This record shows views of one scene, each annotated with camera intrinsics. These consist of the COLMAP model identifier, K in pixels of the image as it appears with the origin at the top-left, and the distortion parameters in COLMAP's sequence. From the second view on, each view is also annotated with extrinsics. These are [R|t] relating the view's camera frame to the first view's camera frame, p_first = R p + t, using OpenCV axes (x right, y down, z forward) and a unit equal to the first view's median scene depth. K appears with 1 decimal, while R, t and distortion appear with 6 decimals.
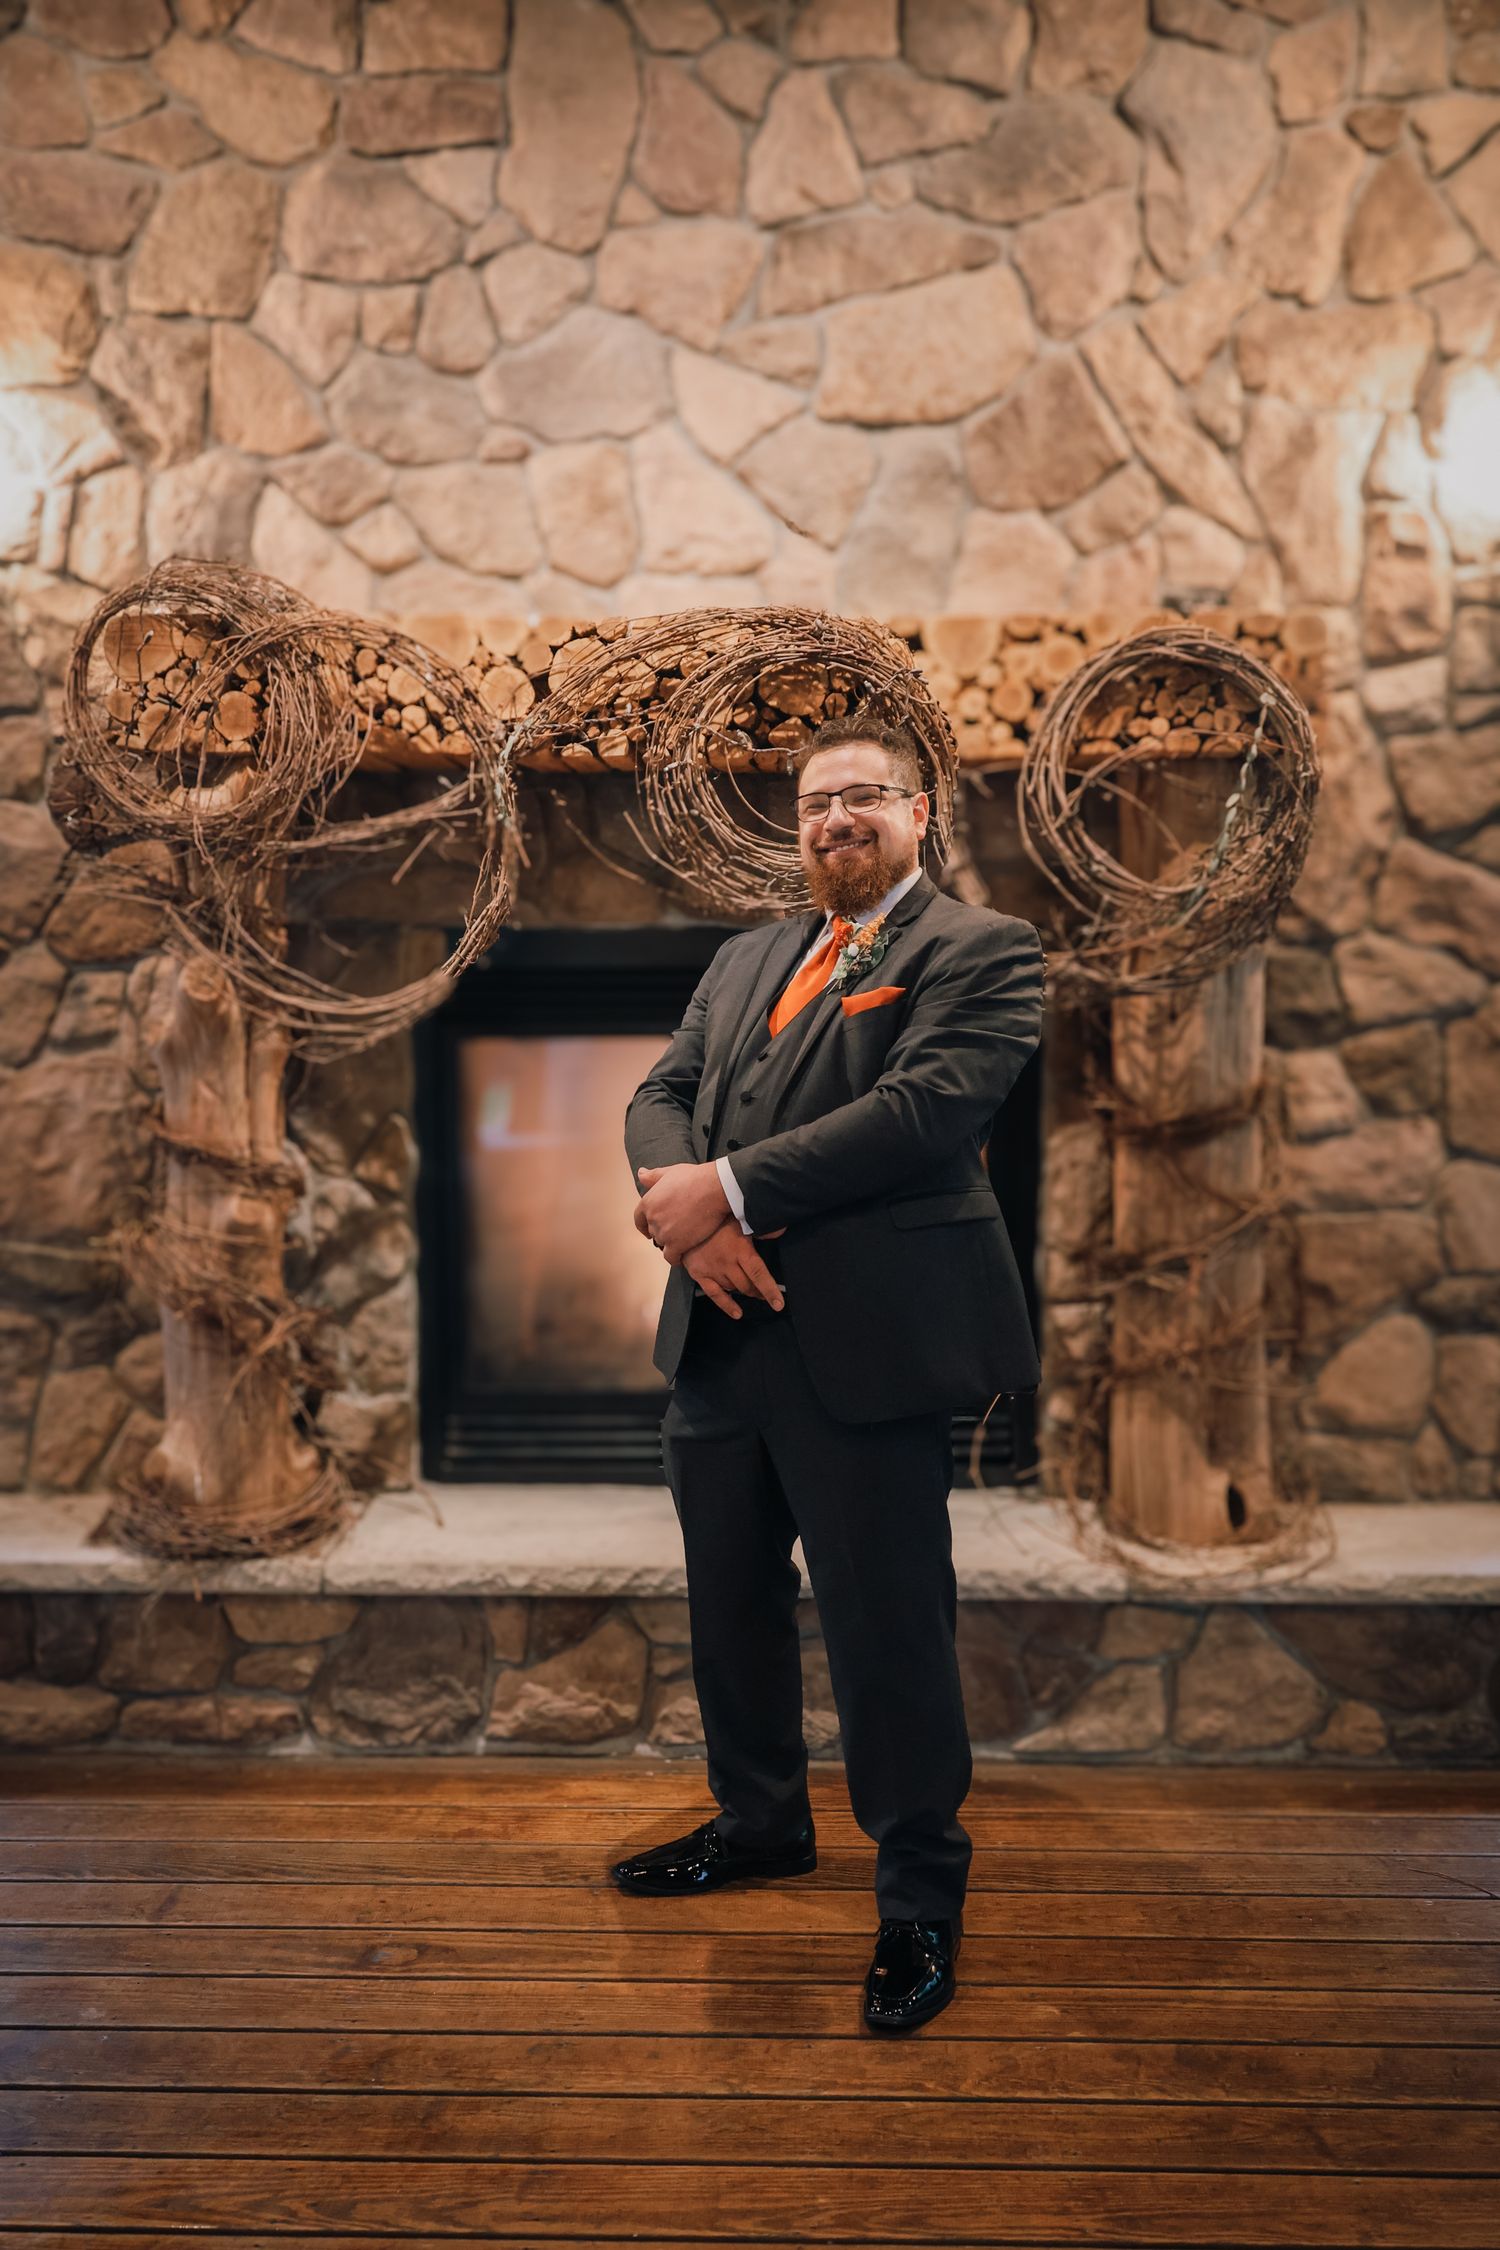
lens RADIAL K [[2116.7, 0, 729.9], [0, 2116.7, 1152.4], [0, 0, 1]] dist [0.046950, 0.000000]
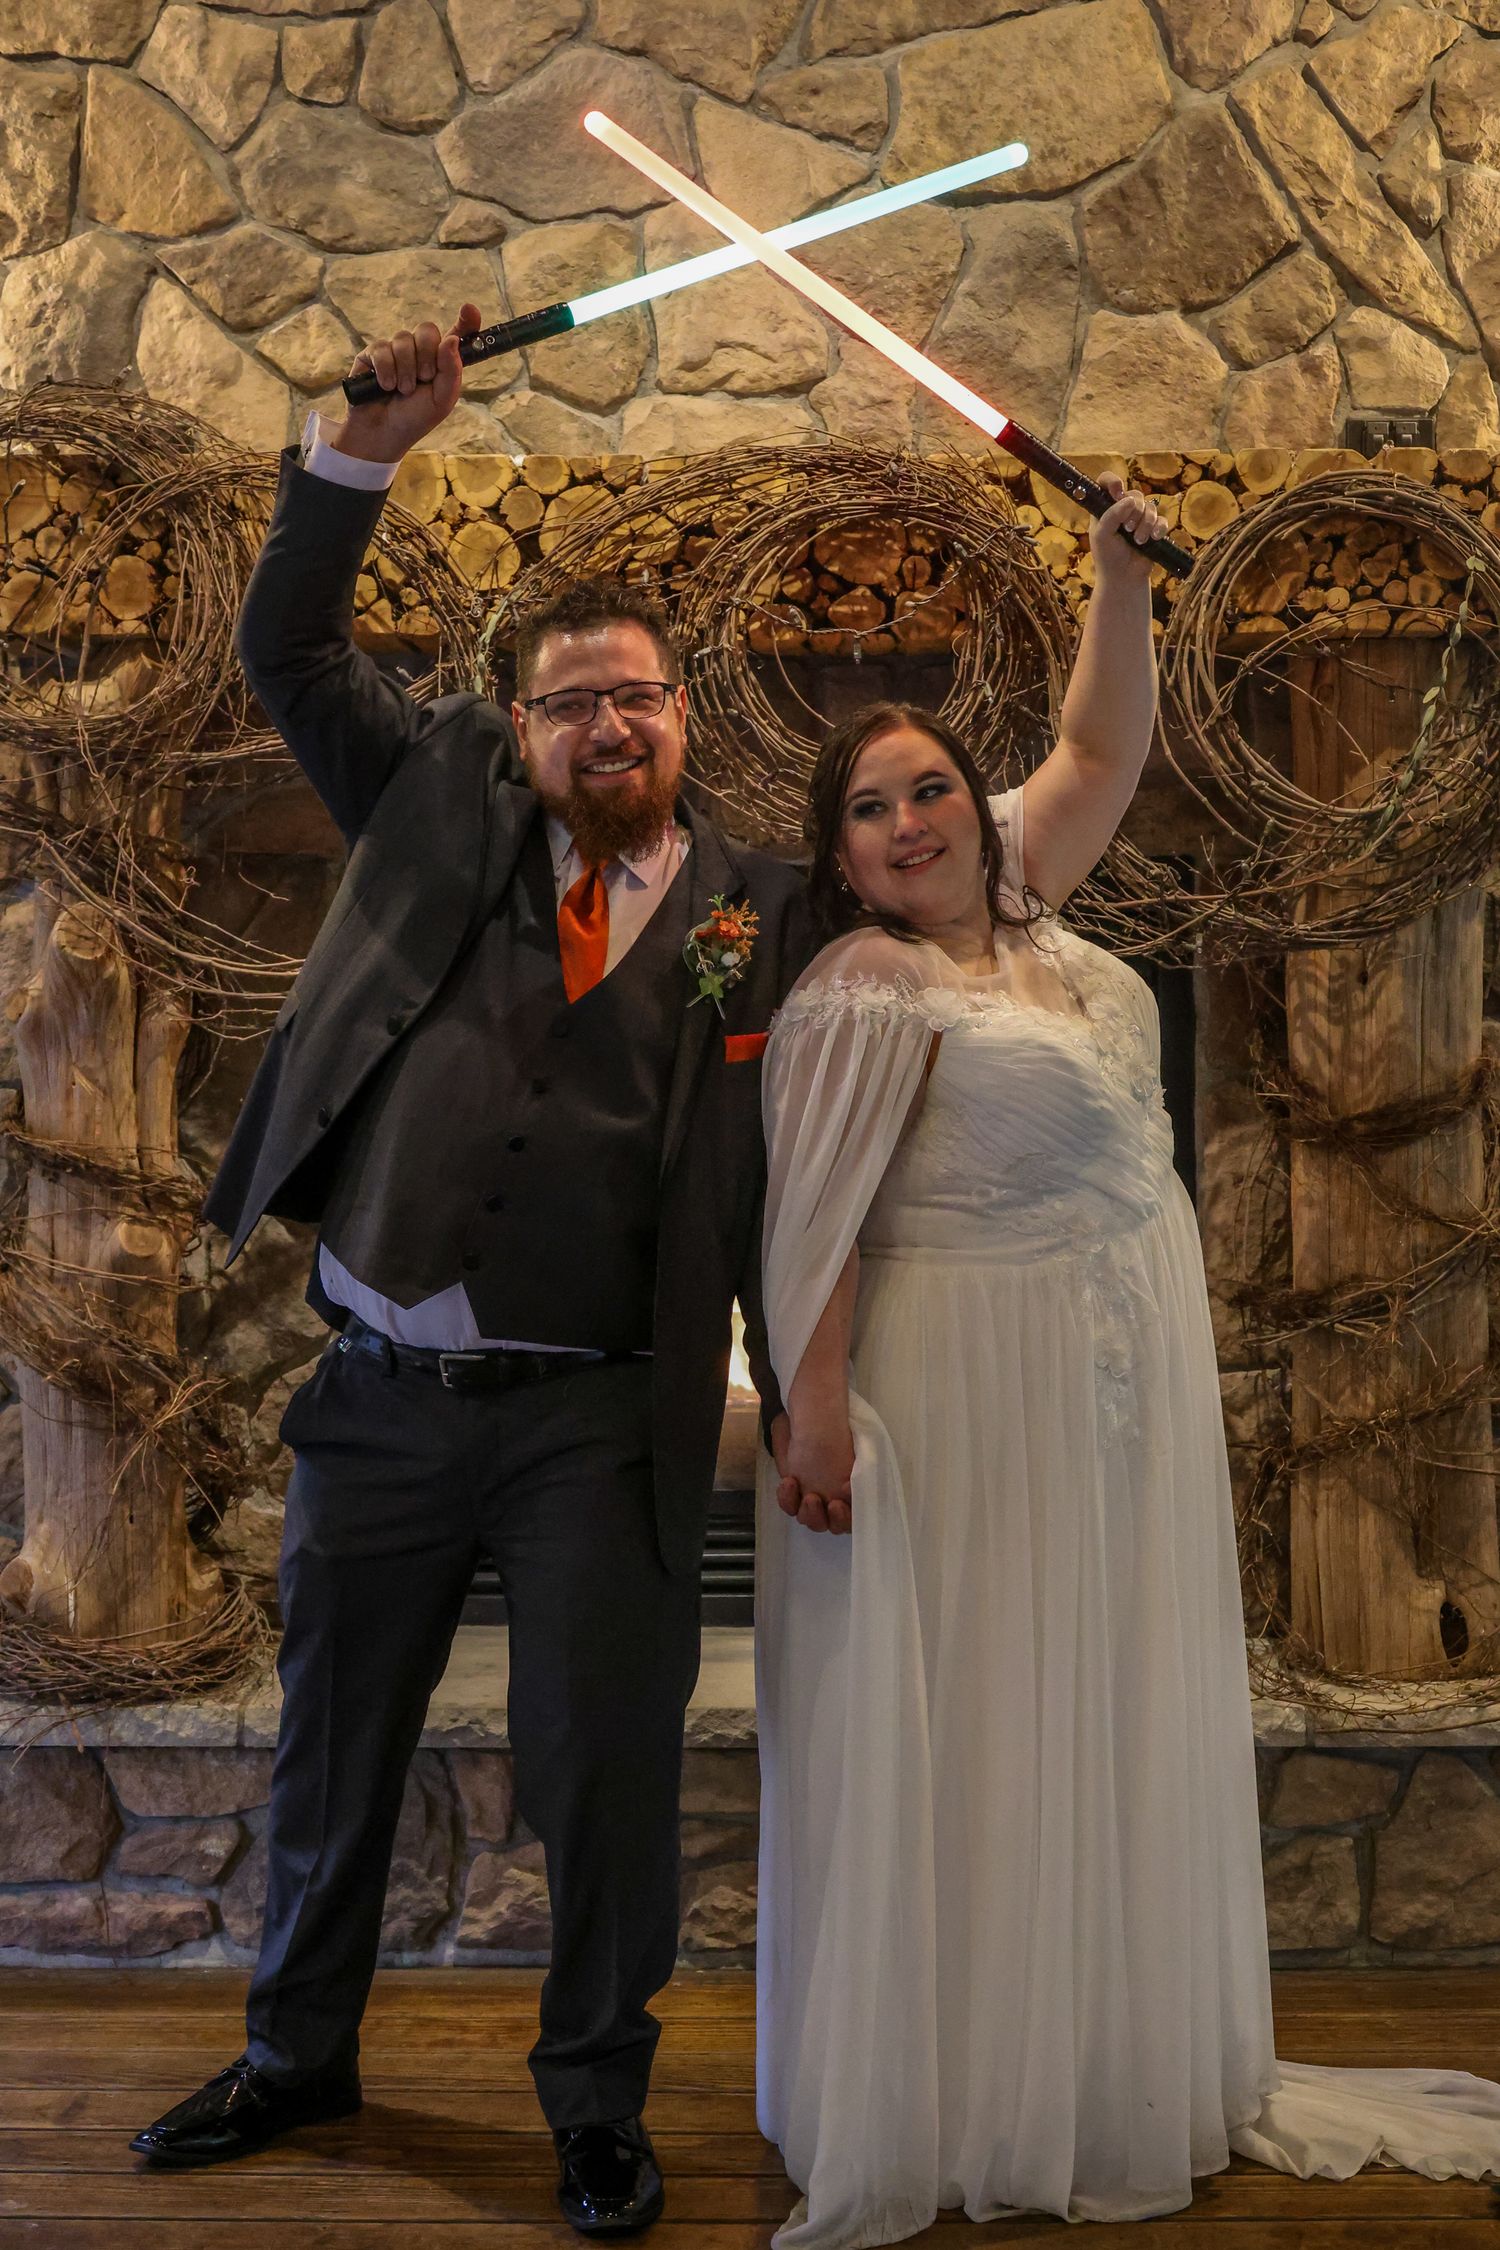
lens RADIAL K [[3709.6, 0, 759.0], [0, 3709.6, 1156.0], [0, 0, 1]] dist [0.024429, 0.000000]
pose [[0.999877, -0.004979, 0.014890, -0.027407], [0.005391, 0.999599, -0.027799, 0.036556], [-0.014746, 0.027875, 0.999503, -0.328384]]
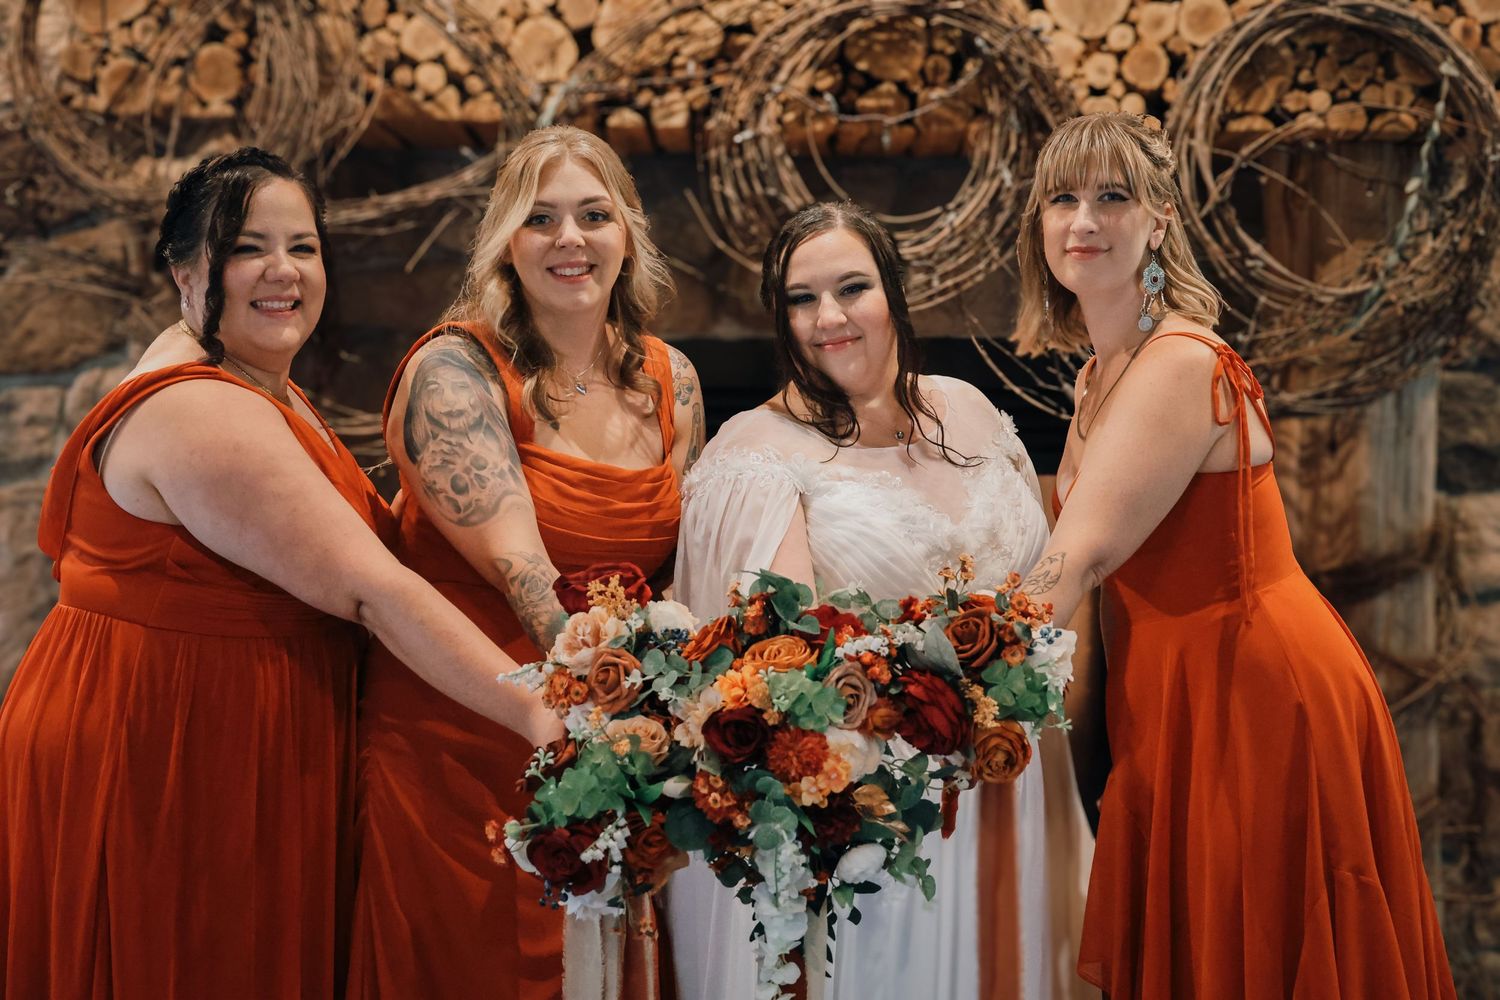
lens RADIAL K [[2395.3, 0, 747.4], [0, 2395.3, 501.8], [0, 0, 1]] dist [-0.007089, 0.000000]
pose [[0.999273, 0.008706, 0.037105, -0.058371], [-0.006179, 0.997688, -0.067681, 0.024017], [-0.037608, 0.067402, 0.997017, 0.070935]]
